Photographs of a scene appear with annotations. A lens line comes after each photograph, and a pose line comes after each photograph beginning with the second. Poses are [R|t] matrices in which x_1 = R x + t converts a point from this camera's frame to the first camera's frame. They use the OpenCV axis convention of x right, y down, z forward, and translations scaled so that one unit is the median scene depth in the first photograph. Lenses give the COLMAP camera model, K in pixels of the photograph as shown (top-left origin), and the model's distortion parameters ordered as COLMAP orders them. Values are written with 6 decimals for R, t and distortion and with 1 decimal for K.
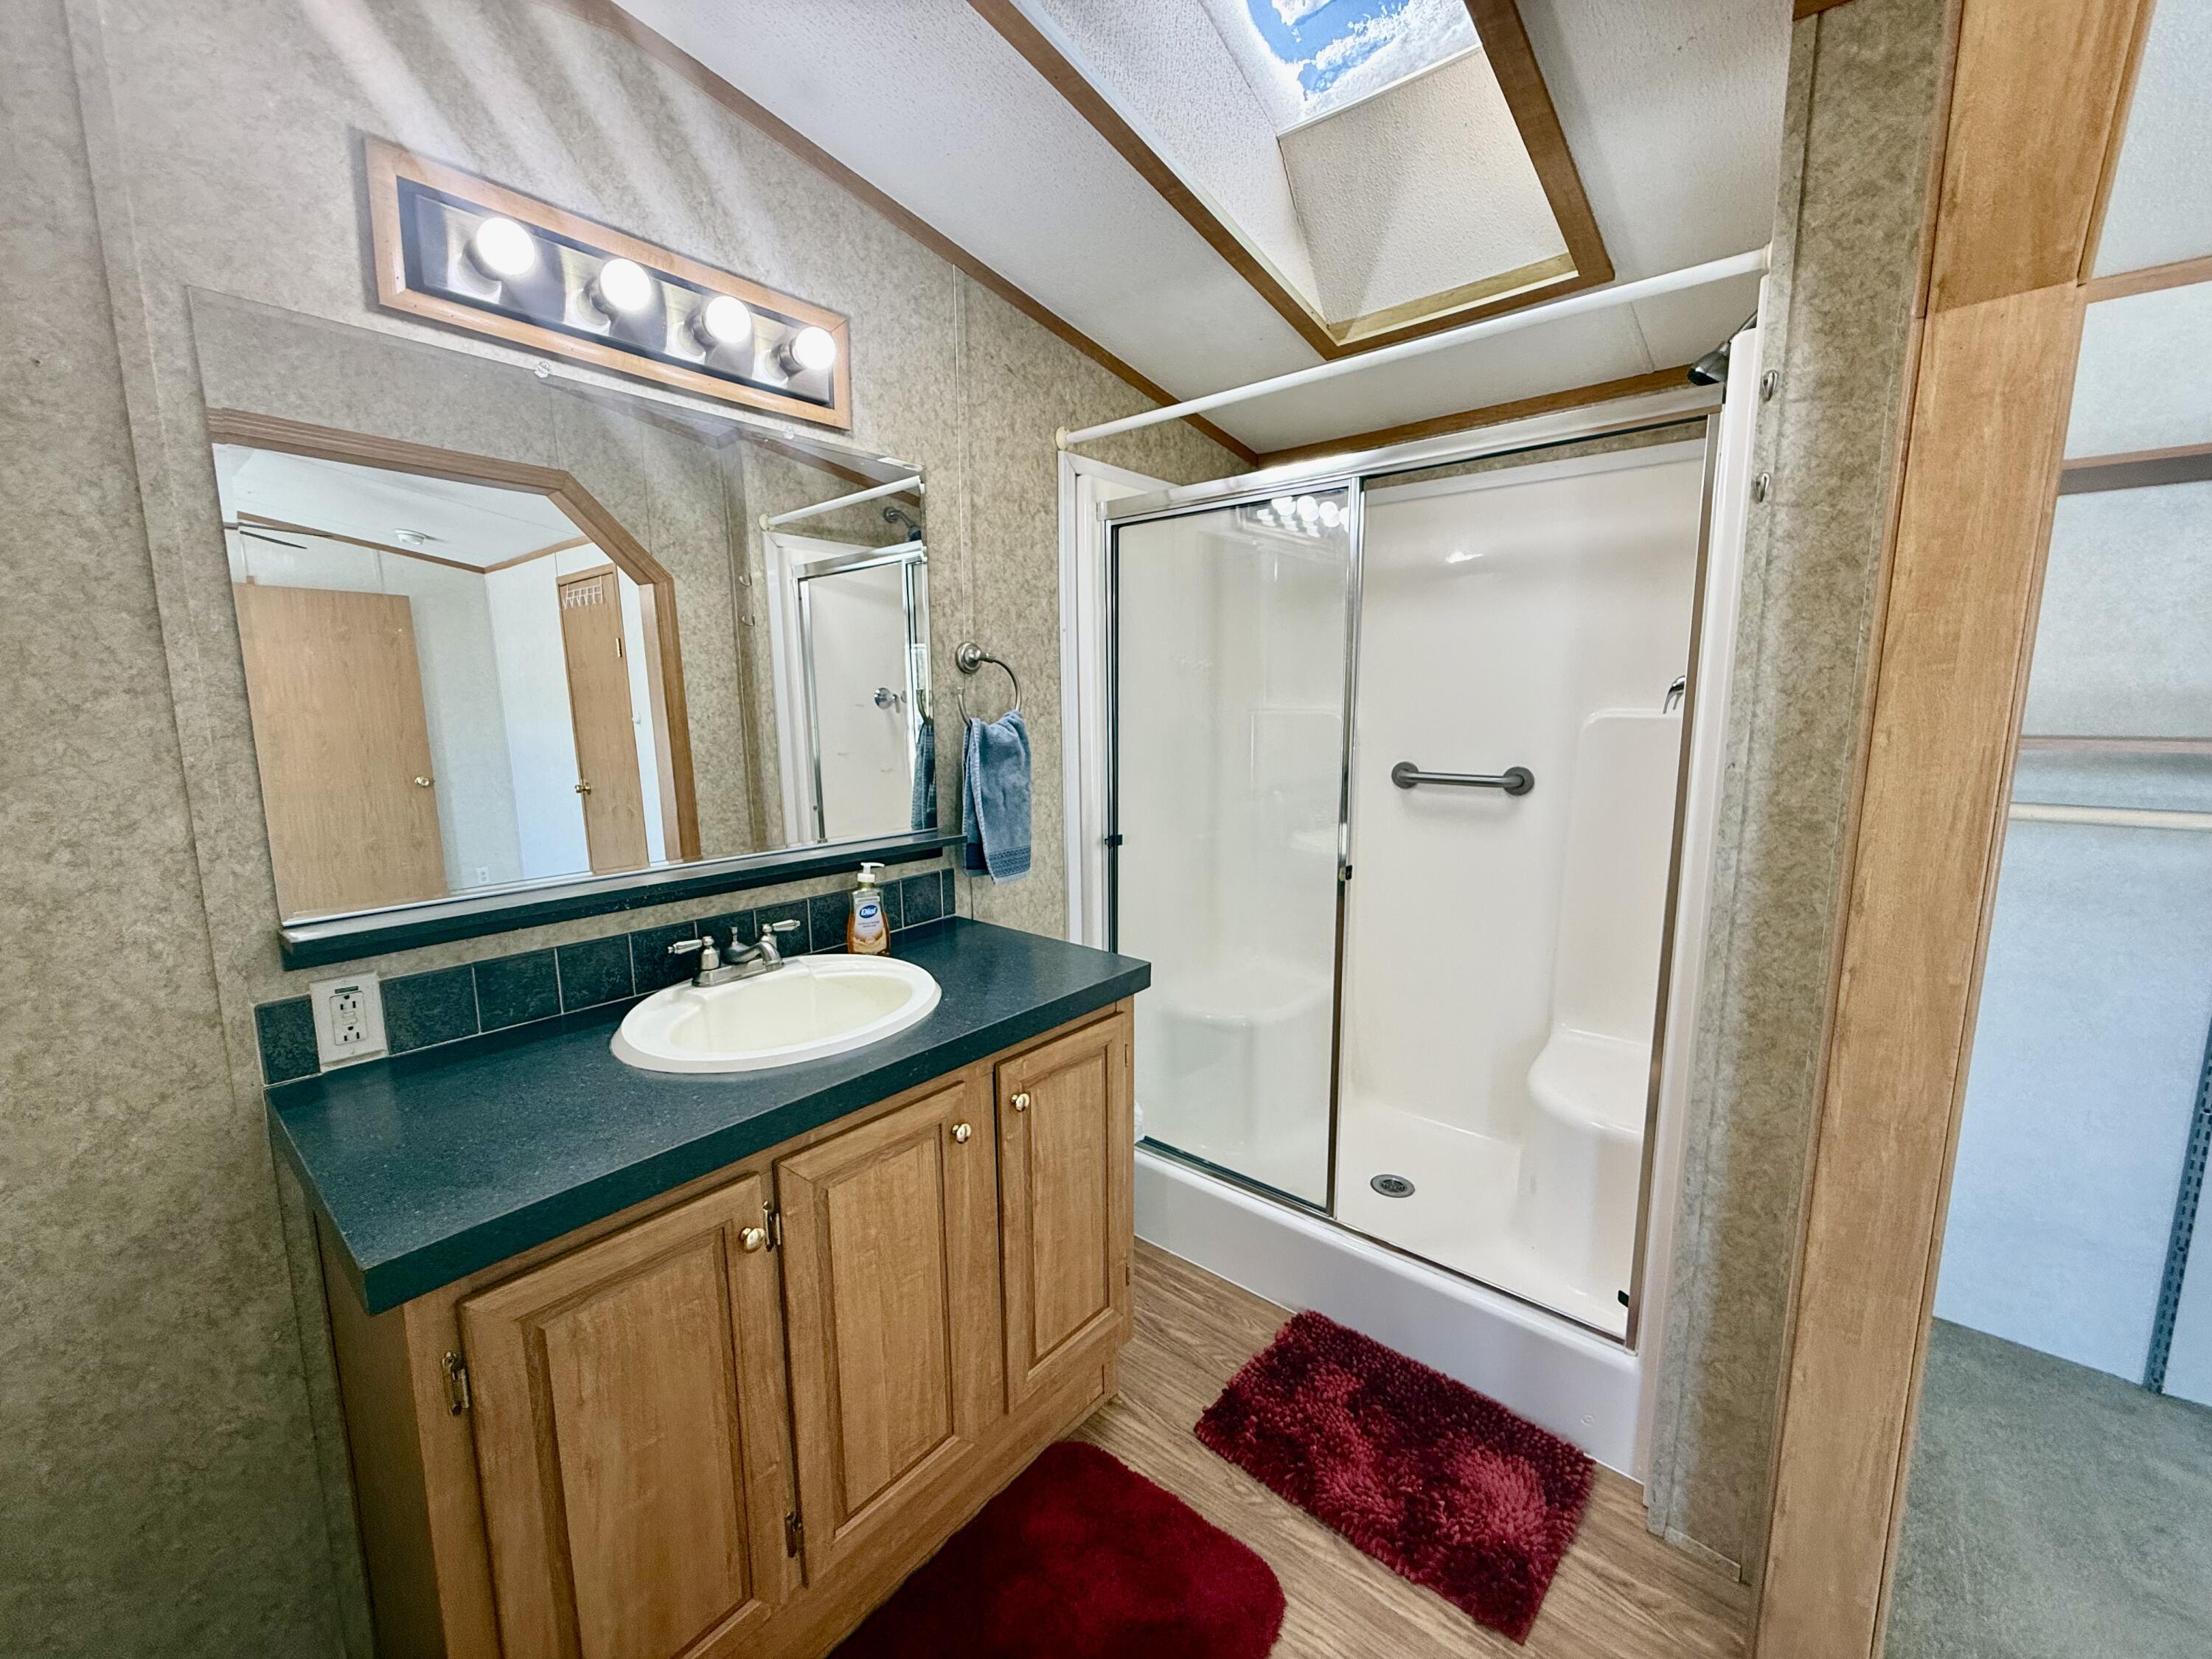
lens RADIAL K [[887.5, 0, 1106.9], [0, 887.5, 822.8], [0, 0, 1]] dist [-0.000601, -0.000254]
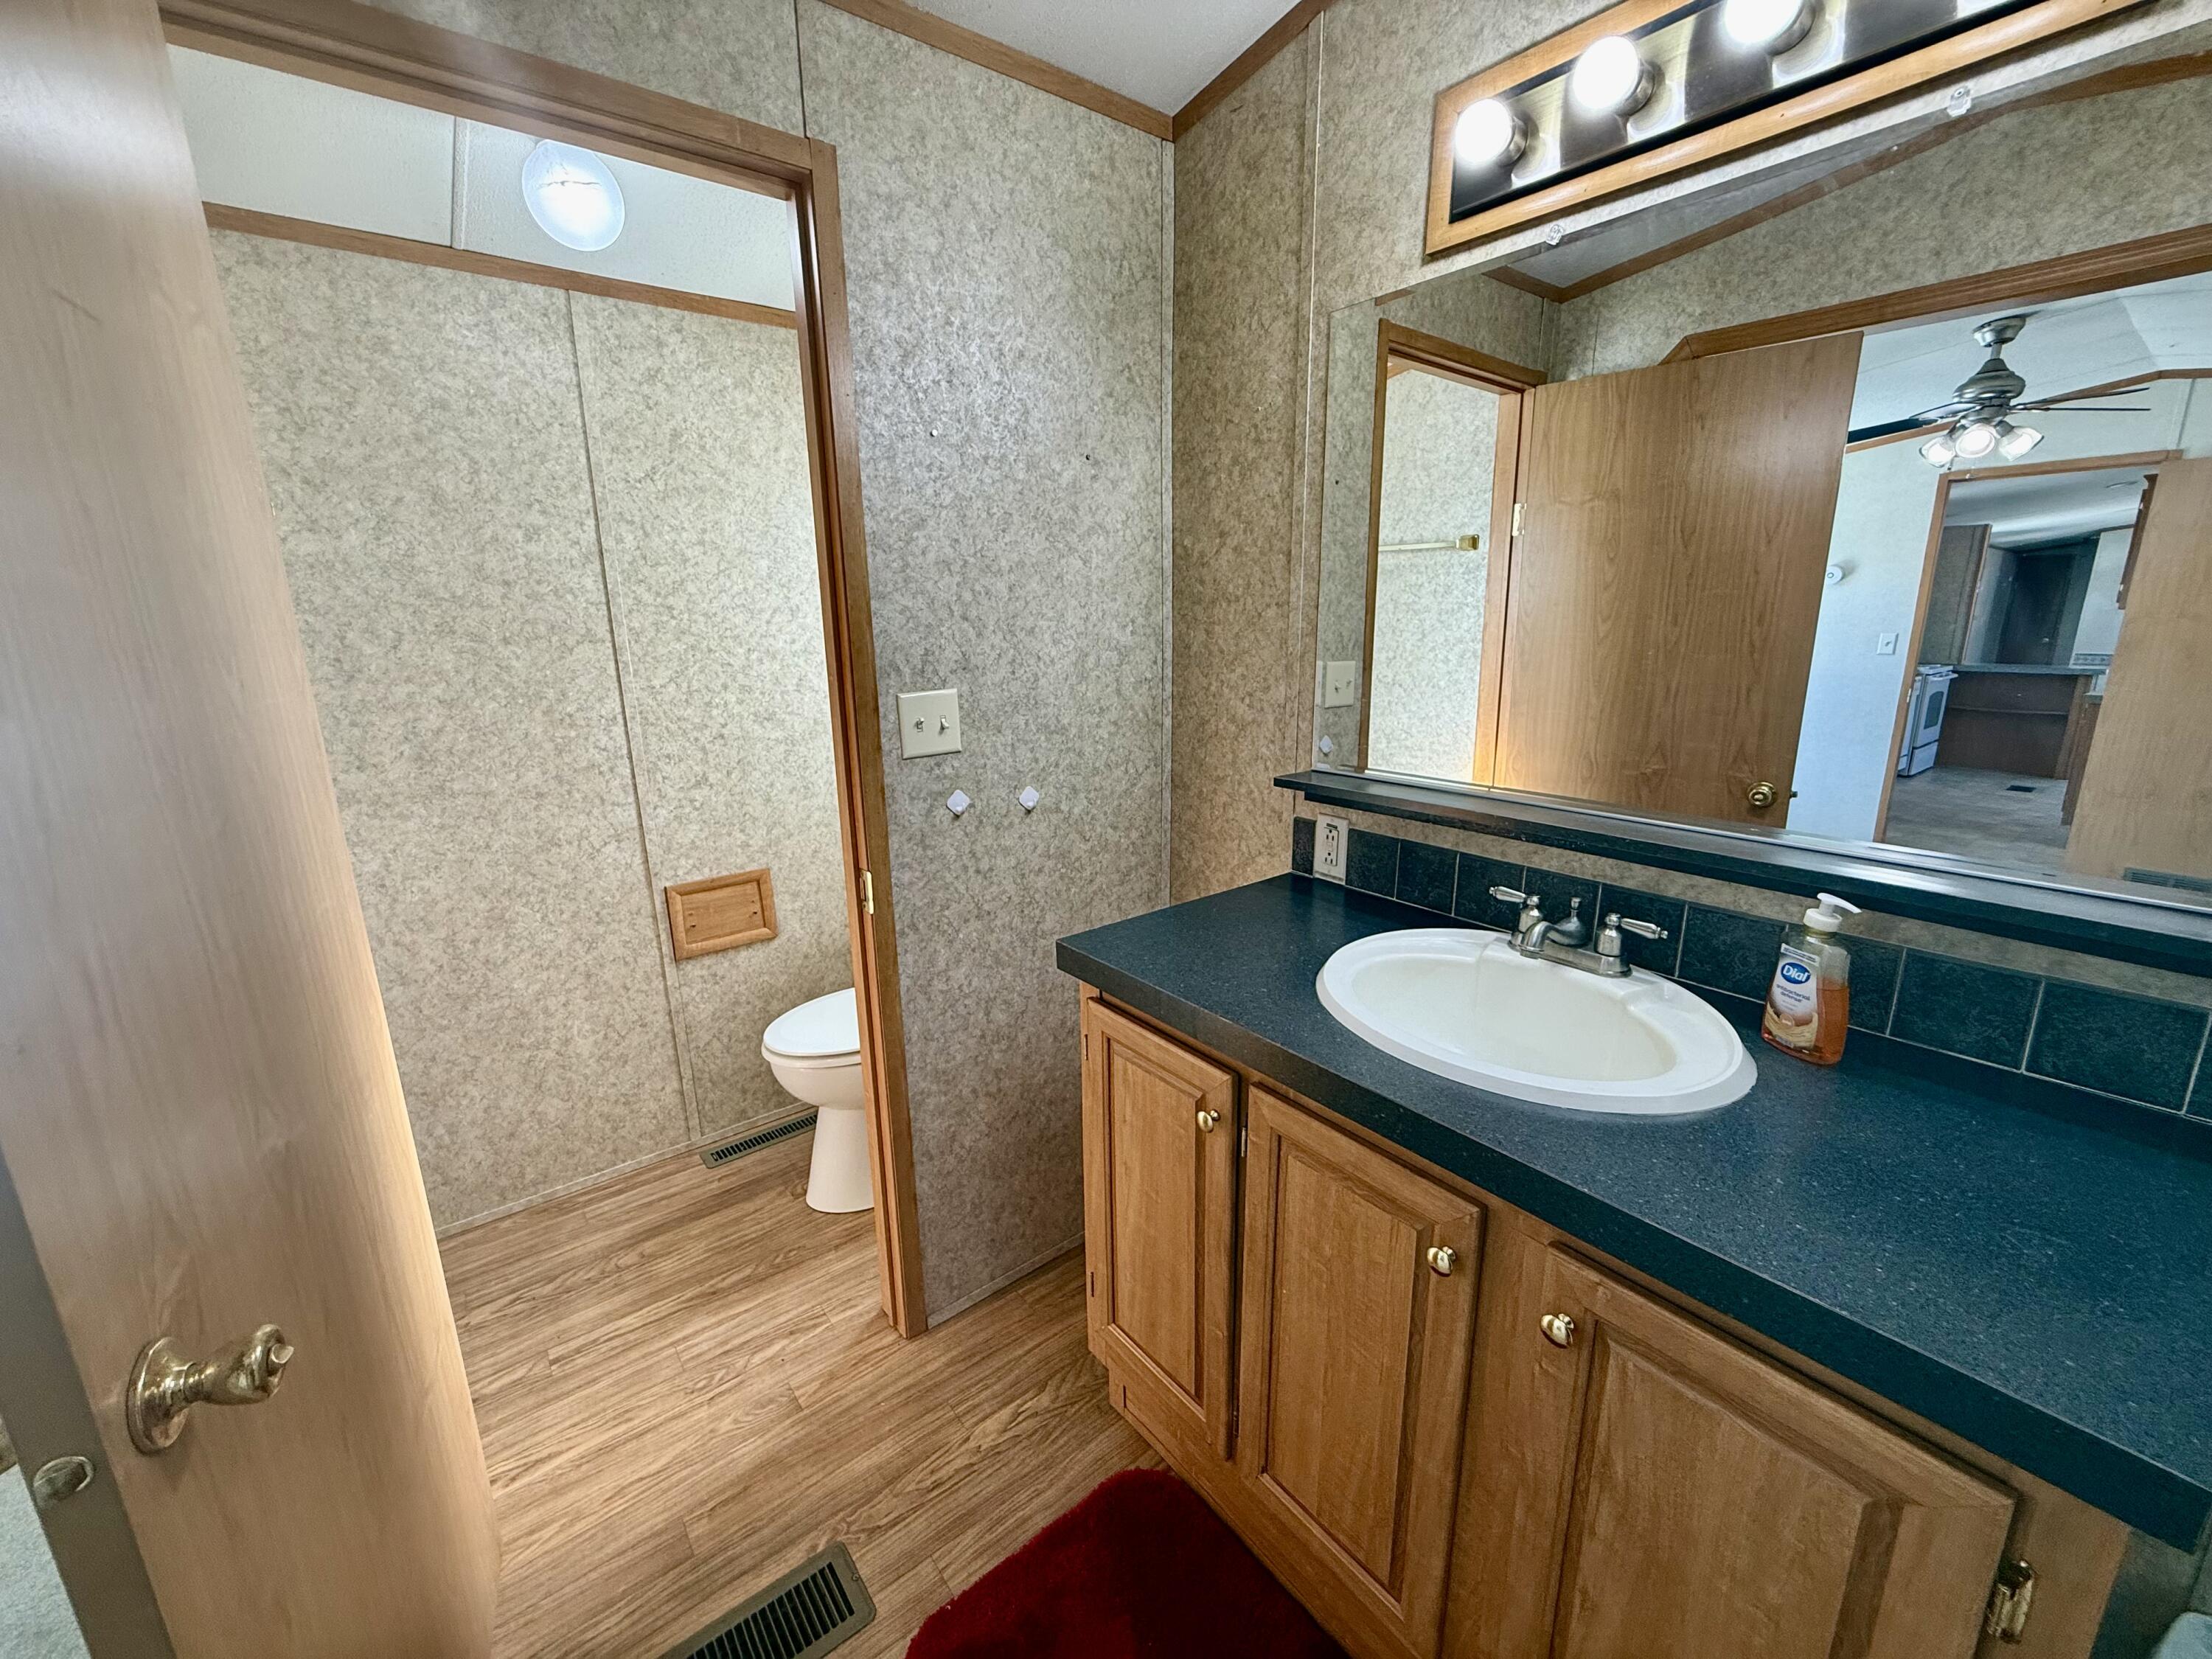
lens RADIAL K [[887.5, 0, 1106.9], [0, 887.5, 822.8], [0, 0, 1]] dist [-0.000601, -0.000254]
pose [[-0.213310, 0.232070, -0.949022, 0.359875], [-0.121750, 0.957492, 0.261506, -0.092503], [0.969369, 0.171325, -0.175988, 0.640225]]
